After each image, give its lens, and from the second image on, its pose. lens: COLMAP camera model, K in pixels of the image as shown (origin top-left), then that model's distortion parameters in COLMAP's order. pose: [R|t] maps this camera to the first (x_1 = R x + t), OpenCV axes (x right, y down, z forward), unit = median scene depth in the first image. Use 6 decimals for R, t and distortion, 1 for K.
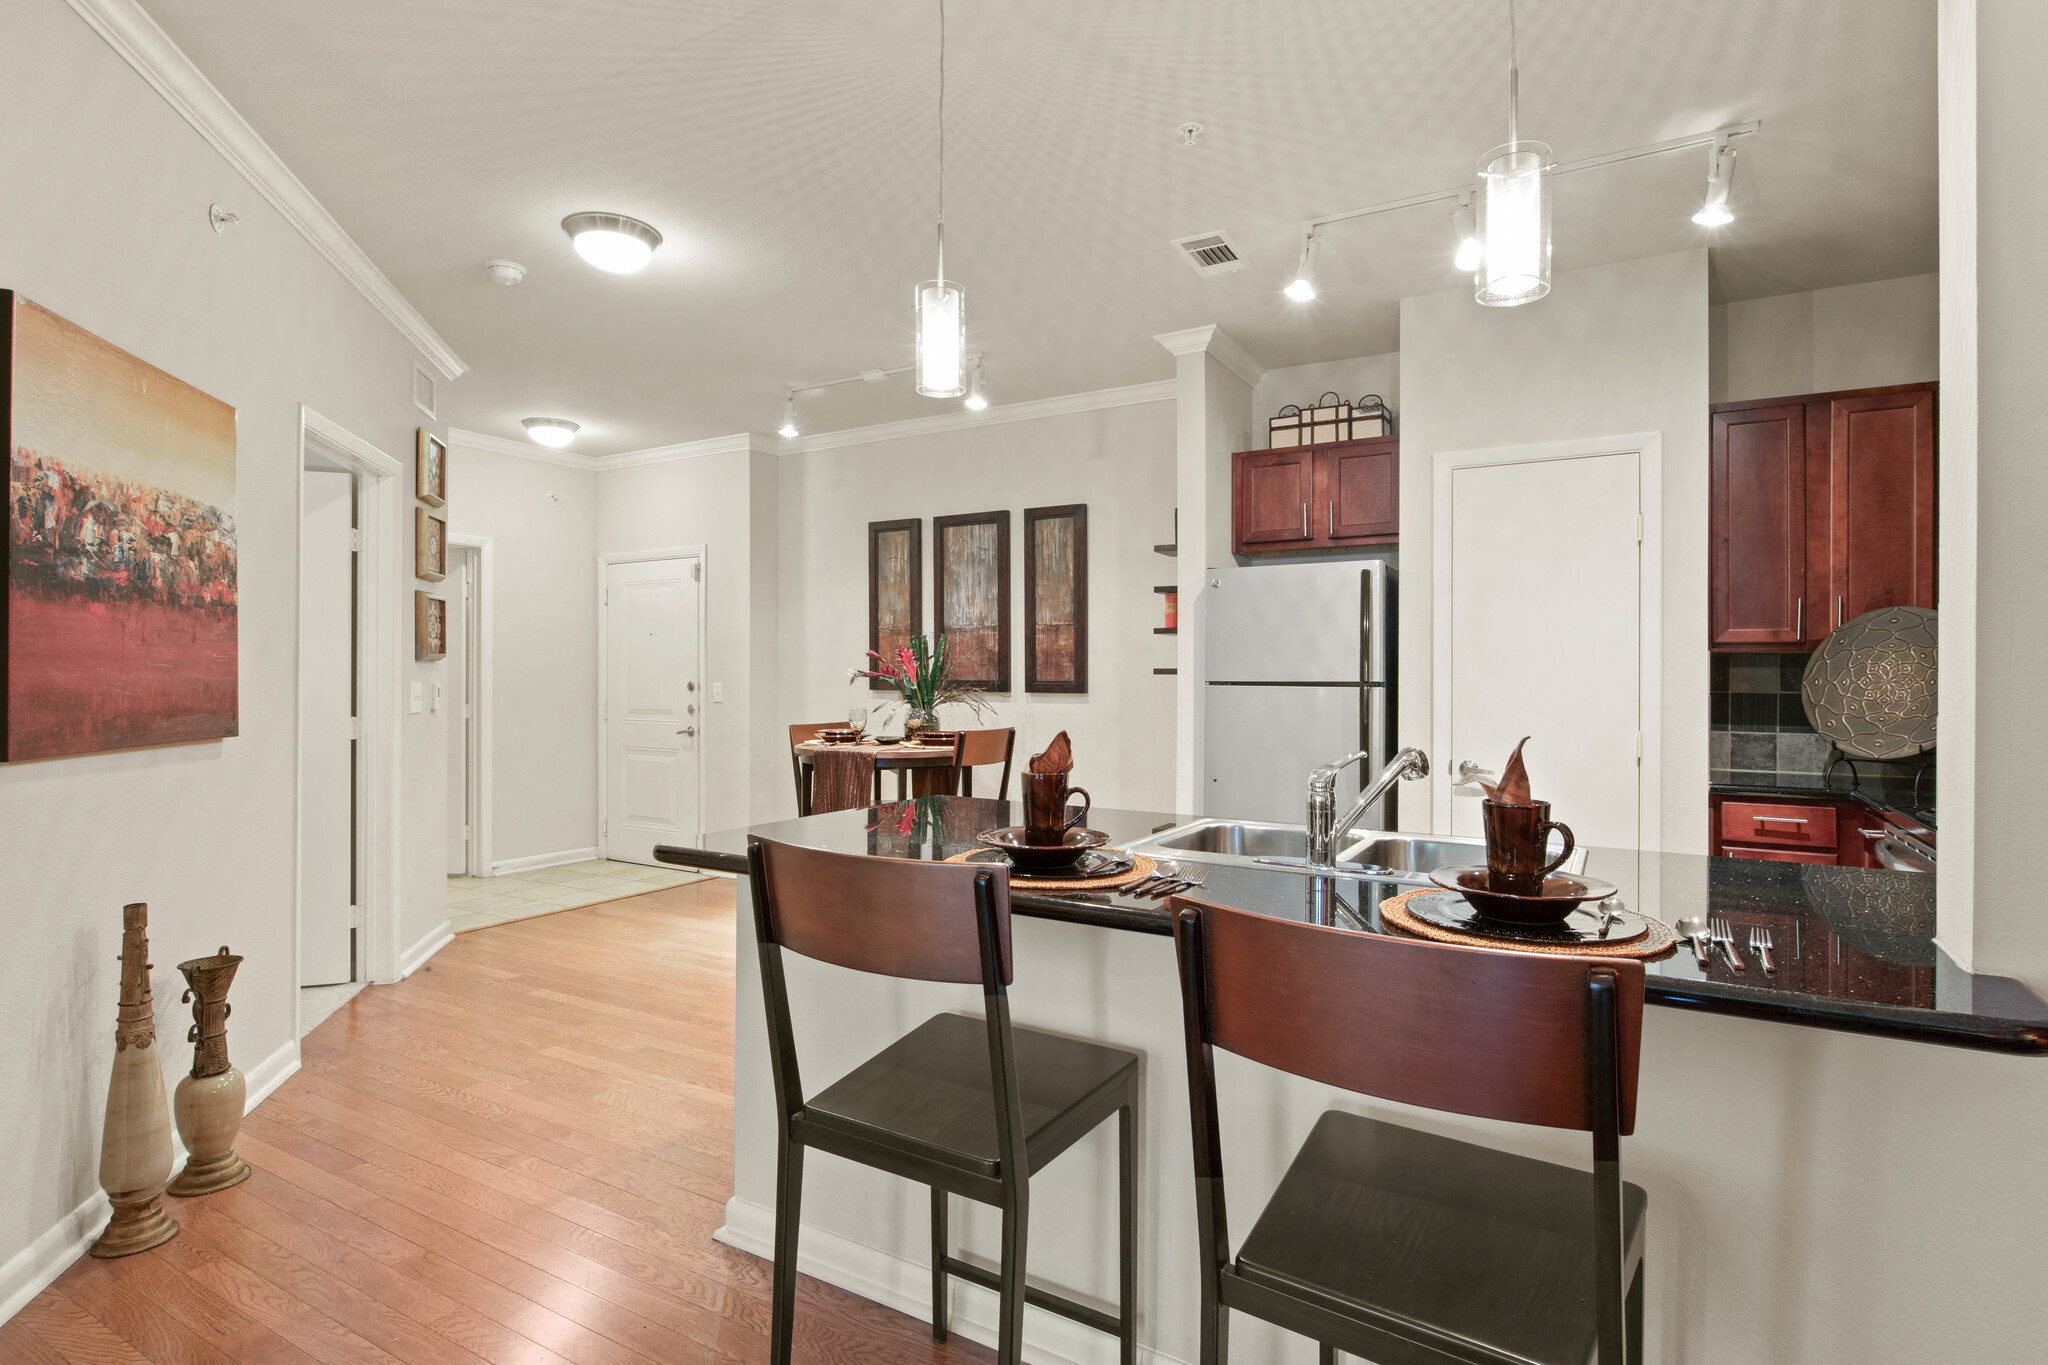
lens RADIAL K [[1044.4, 0, 1027.8], [0, 1044.4, 673.5], [0, 0, 1]] dist [-0.004679, 0.000426]
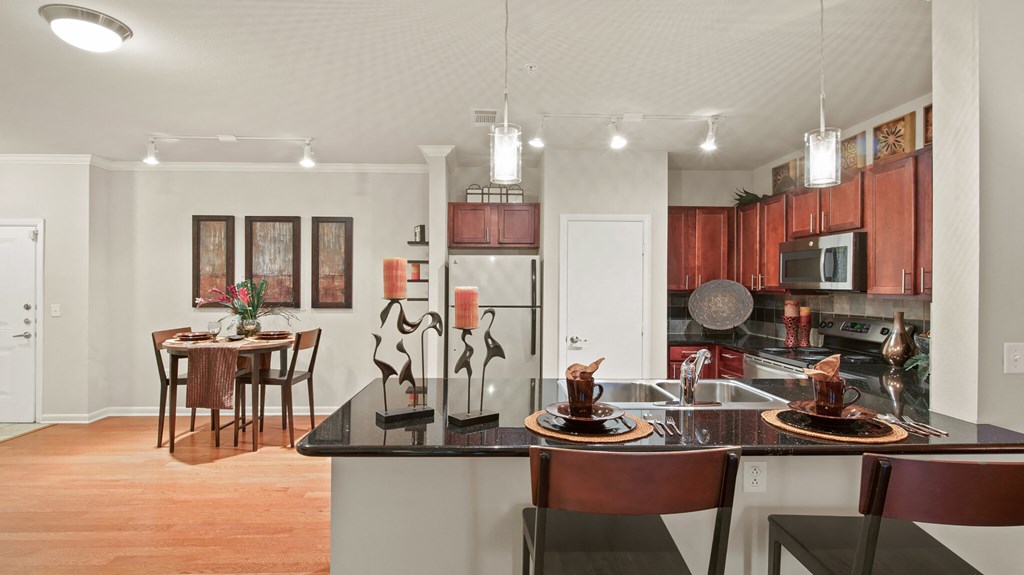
lens RADIAL K [[442.0, 0, 508.2], [0, 442.0, 284.7], [0, 0, 1]] dist [-0.001279, -0.001196]
pose [[0.844235, -0.015540, 0.535748, -0.145826], [0.017181, 0.999851, 0.001928, -0.023491], [-0.535698, 0.007577, 0.844376, 0.090493]]
